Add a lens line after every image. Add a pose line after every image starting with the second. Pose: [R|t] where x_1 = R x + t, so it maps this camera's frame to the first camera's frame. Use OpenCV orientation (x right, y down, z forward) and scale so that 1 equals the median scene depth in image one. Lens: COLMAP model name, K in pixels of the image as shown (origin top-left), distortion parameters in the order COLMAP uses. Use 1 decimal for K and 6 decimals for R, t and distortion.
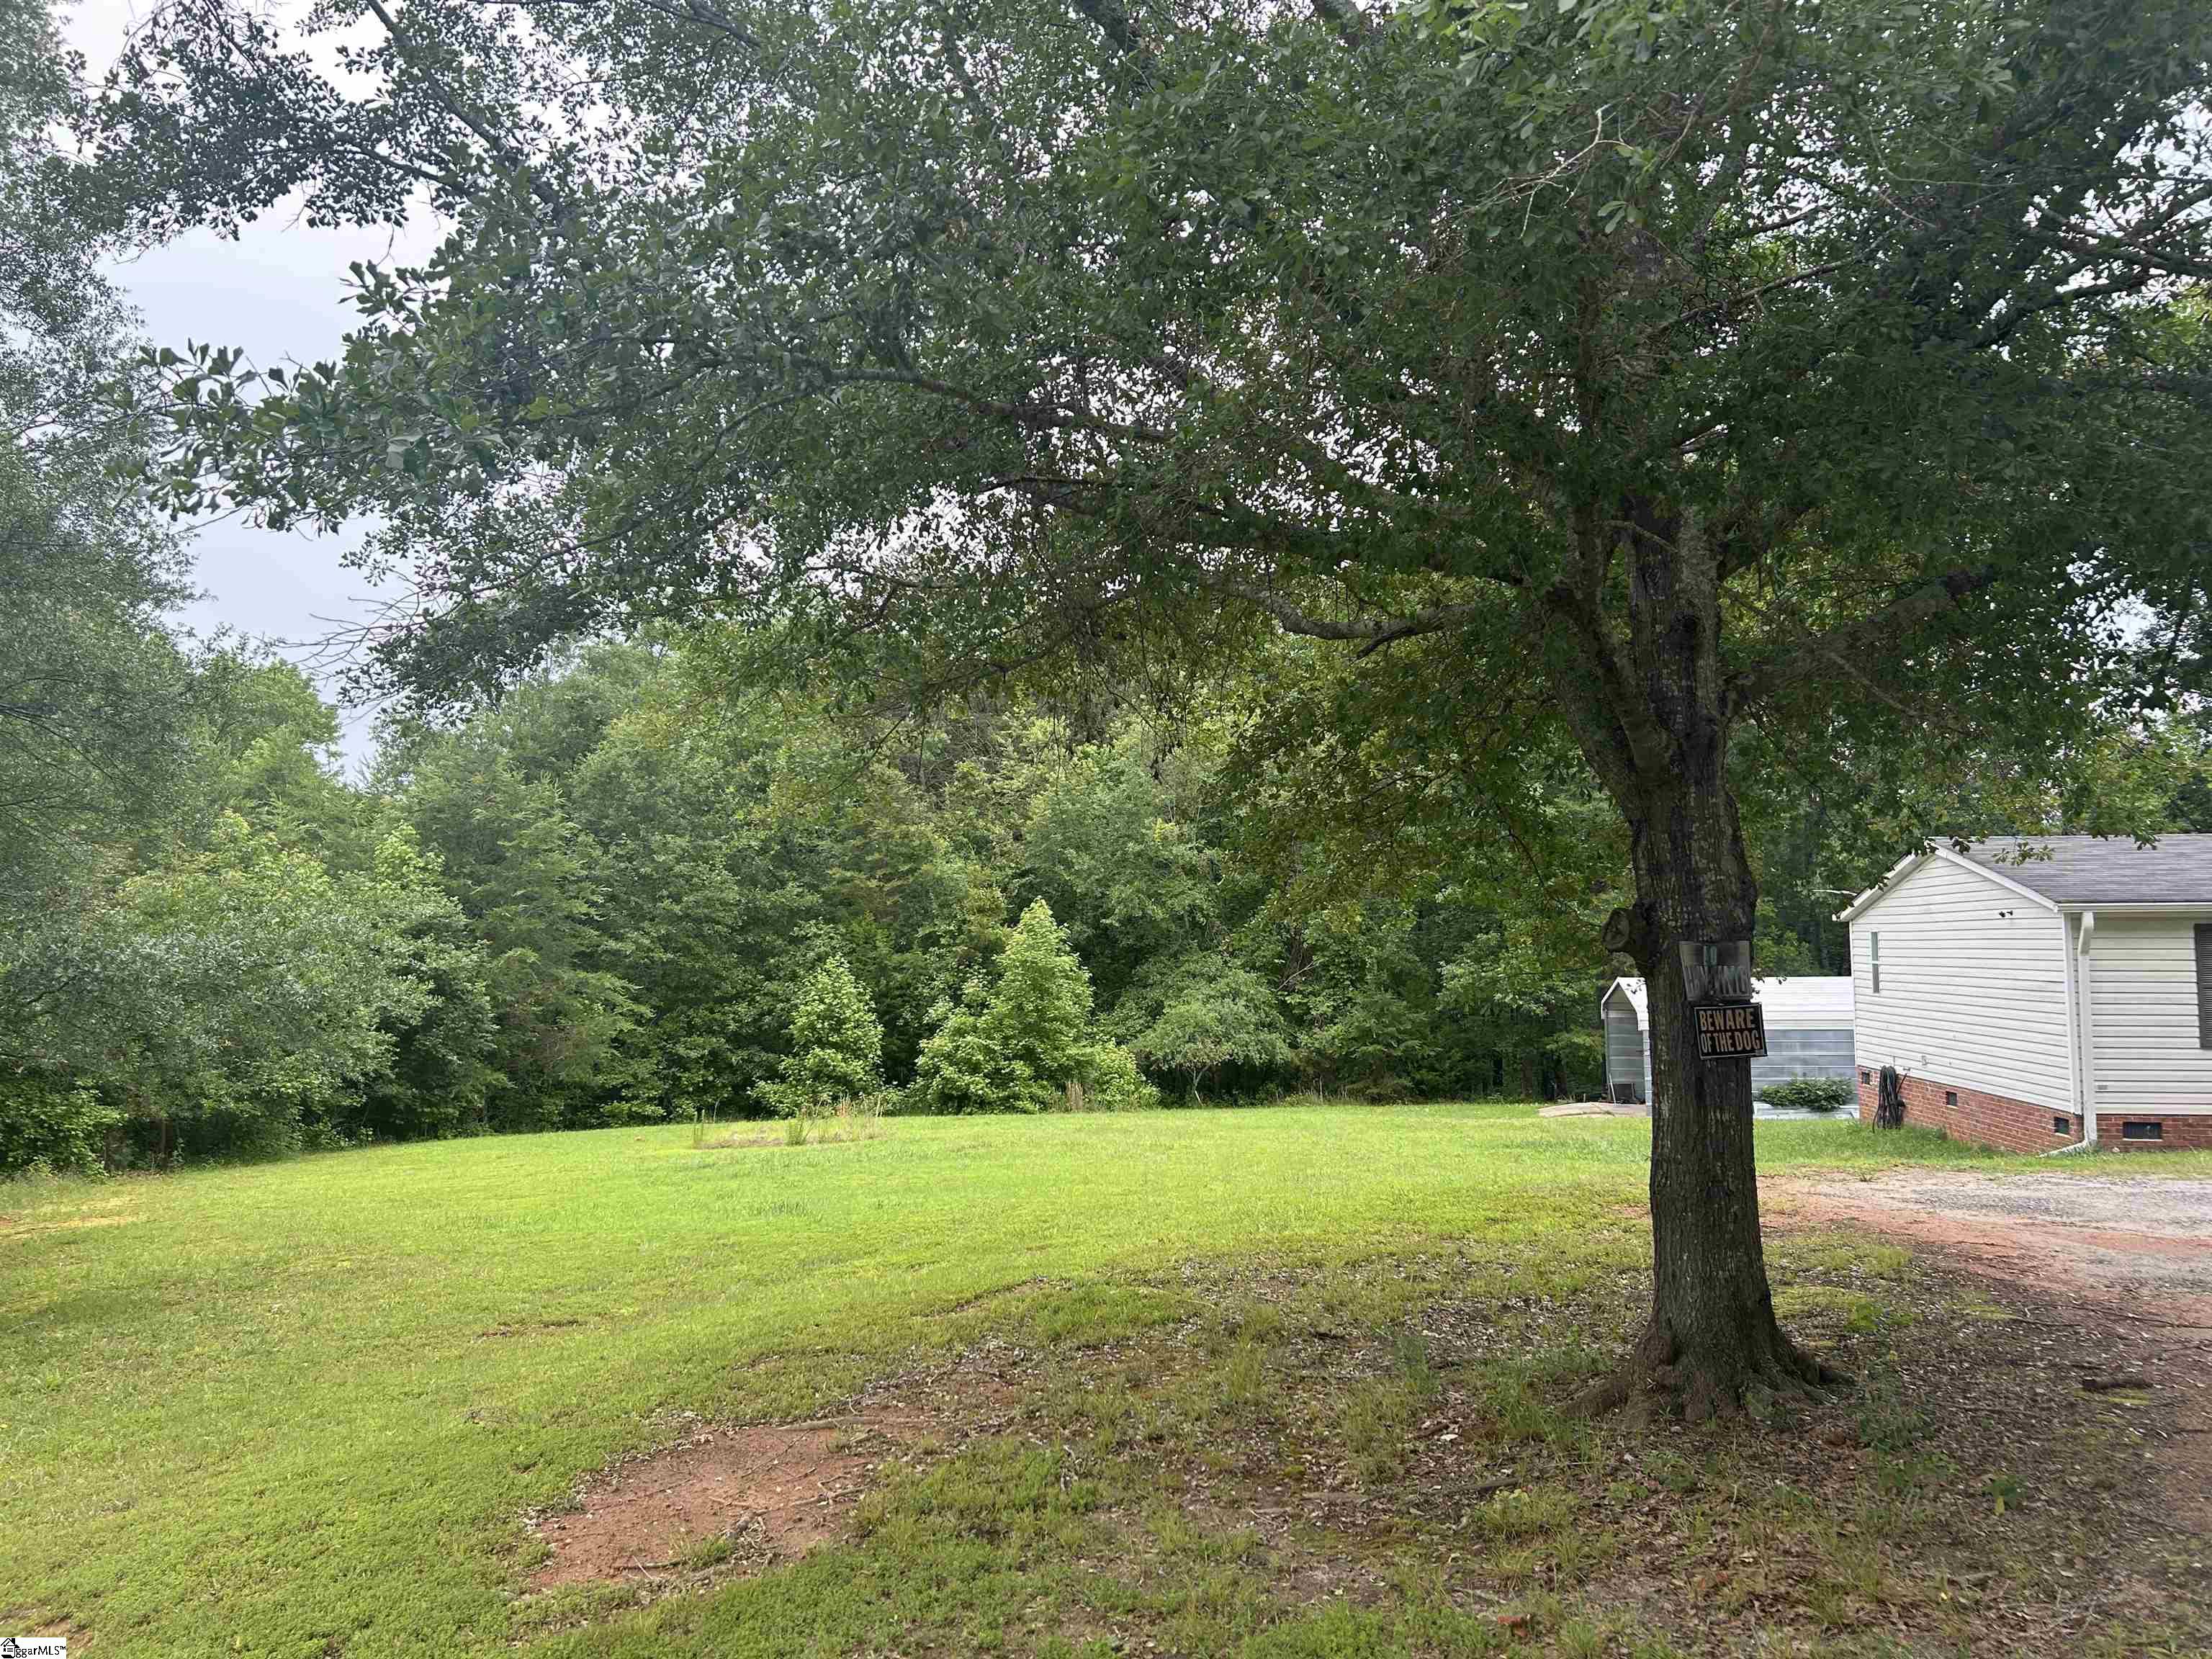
lens RADIAL K [[1663.7, 0, 1106.0], [0, 1663.7, 829.5], [0, 0, 1]] dist [0.126300, 0.000394]
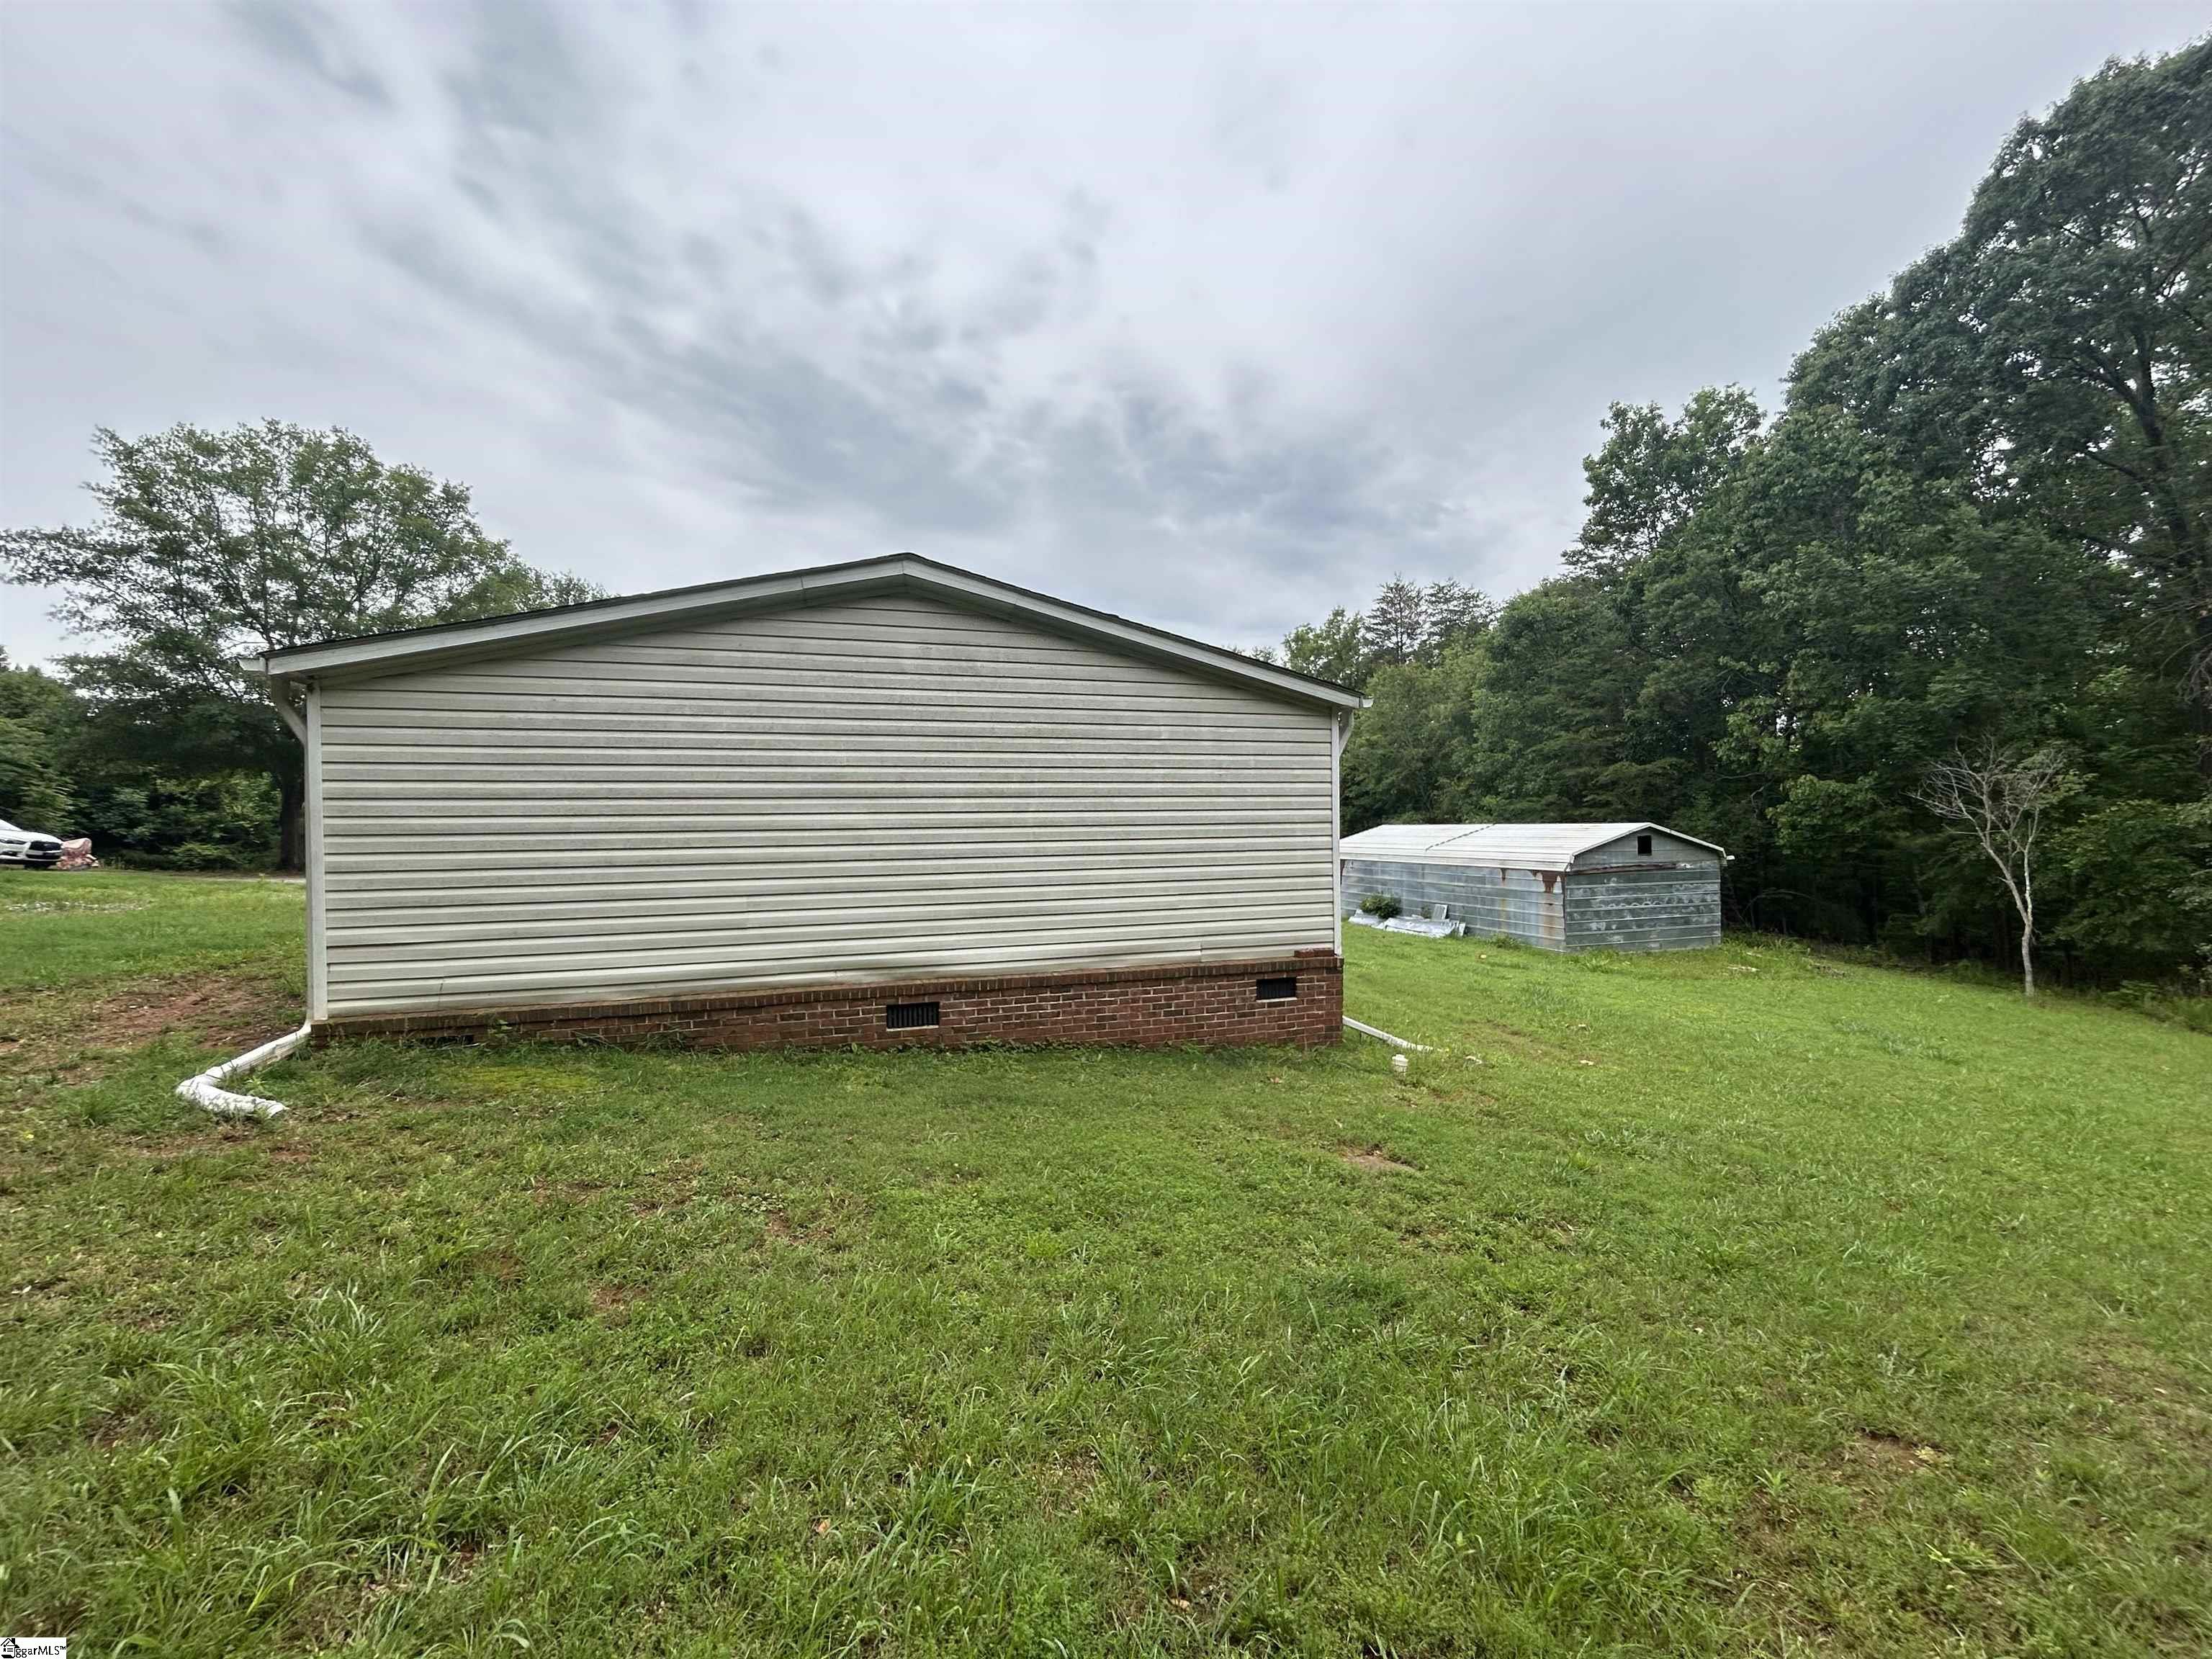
lens RADIAL K [[893.9, 0, 1114.3], [0, 893.9, 828.0], [0, 0, 1]] dist [0.000543, 0.000309]
pose [[0.433450, 0.004965, -0.901164, 0.800337], [0.075305, 0.996288, 0.041710, 0.034542], [0.898026, -0.085941, 0.431468, 0.390779]]
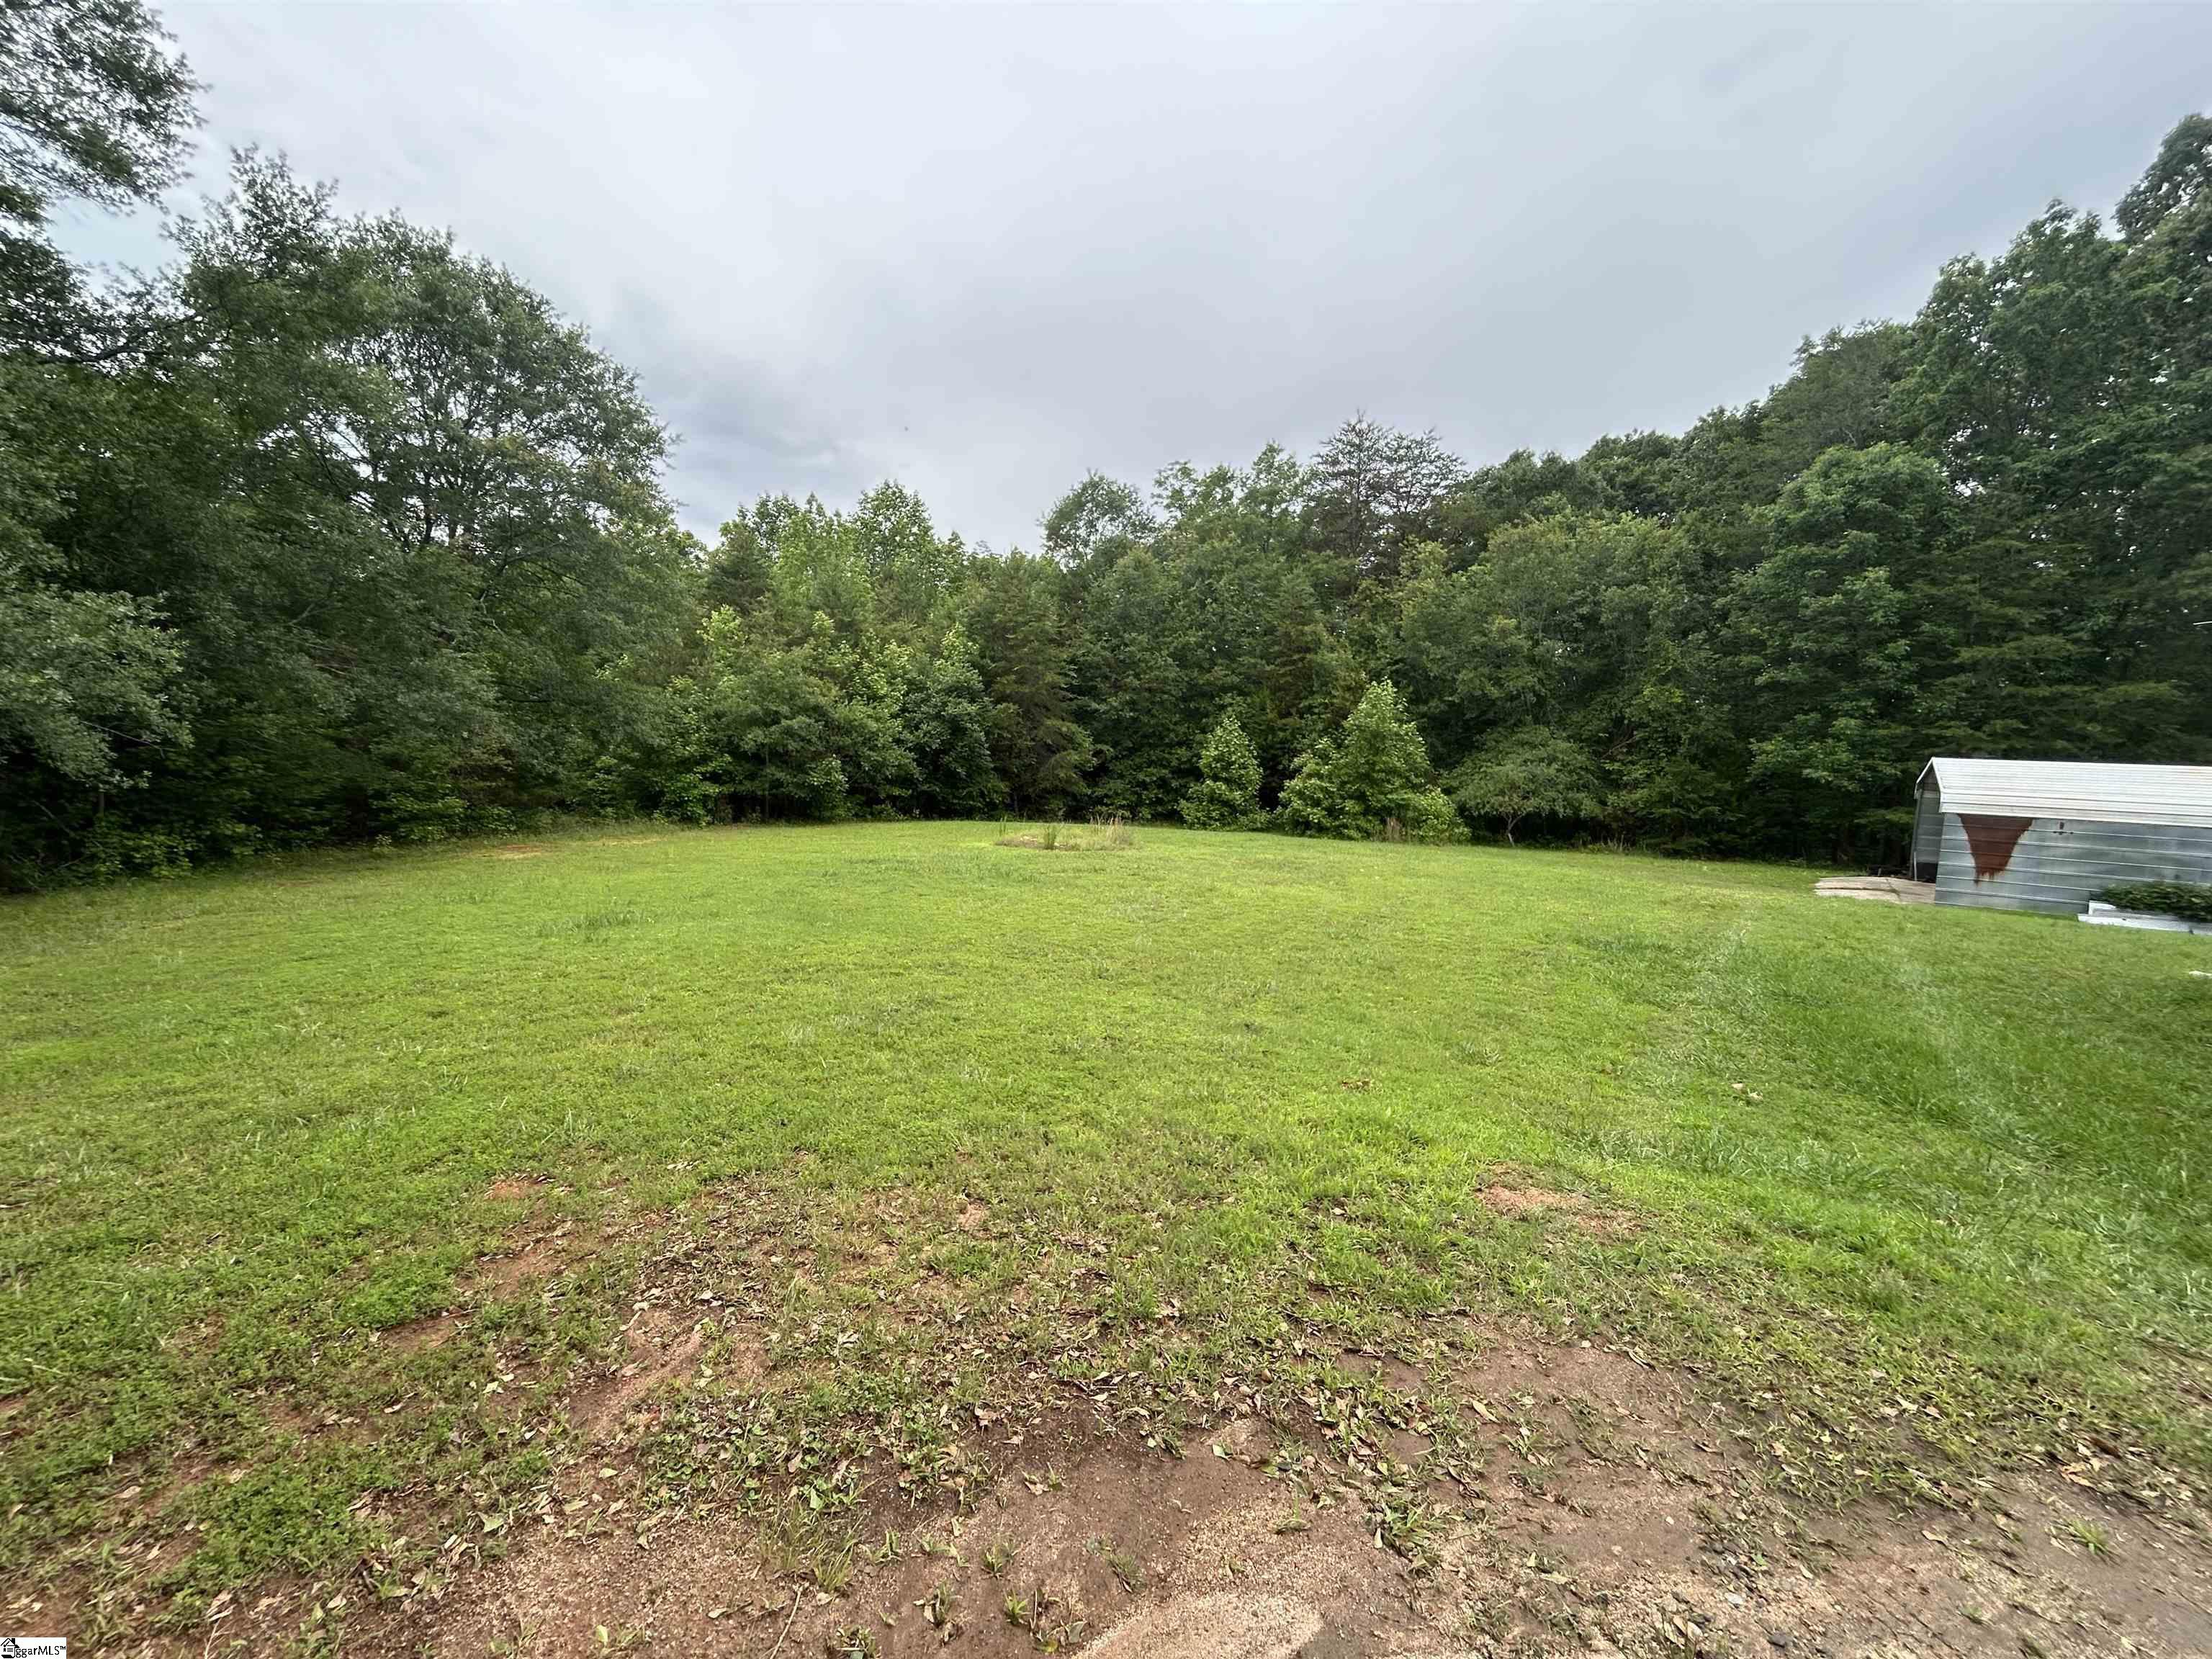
lens RADIAL K [[897.2, 0, 1106.0], [0, 897.2, 829.5], [0, 0, 1]] dist [-0.000680, 0.000032]
pose [[0.868597, 0.088947, -0.487471, 0.126040], [0.003721, 0.982559, 0.185915, 0.026430], [0.495506, -0.163299, 0.853116, 0.275781]]
